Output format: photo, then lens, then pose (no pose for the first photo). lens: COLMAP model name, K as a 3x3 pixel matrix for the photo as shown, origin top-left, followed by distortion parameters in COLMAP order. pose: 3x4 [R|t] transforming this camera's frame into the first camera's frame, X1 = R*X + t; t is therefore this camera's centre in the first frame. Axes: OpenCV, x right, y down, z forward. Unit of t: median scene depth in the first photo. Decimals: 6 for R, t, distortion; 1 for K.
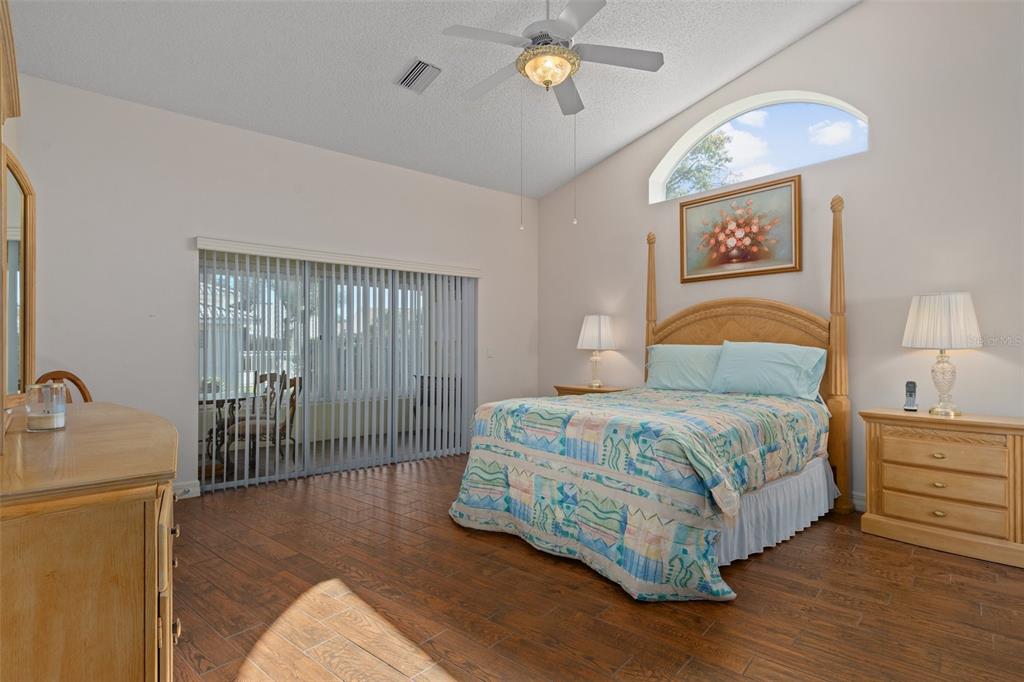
lens RADIAL K [[531.6, 0, 511.3], [0, 531.6, 341.4], [0, 0, 1]] dist [-0.000080, 0.001092]
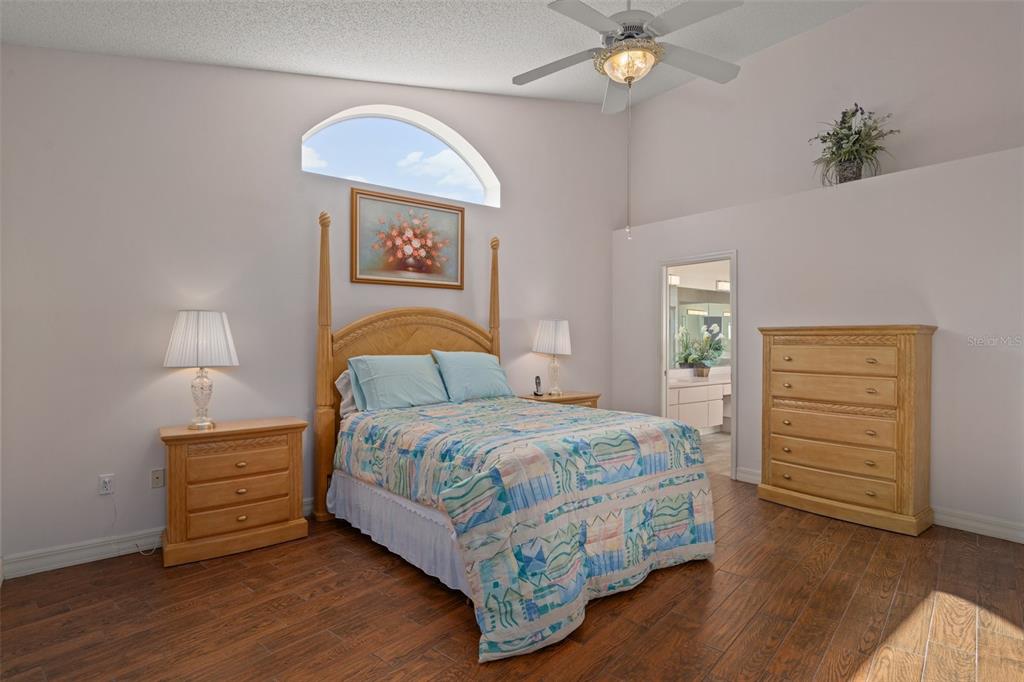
lens RADIAL K [[531.6, 0, 517.7], [0, 531.6, 337.8], [0, 0, 1]] dist [-0.000080, 0.001092]
pose [[0.012039, 0.000135, 0.999928, -0.606198], [-0.005651, 0.999984, -0.000067, -0.026052], [-0.999912, -0.005649, 0.012039, 0.835015]]
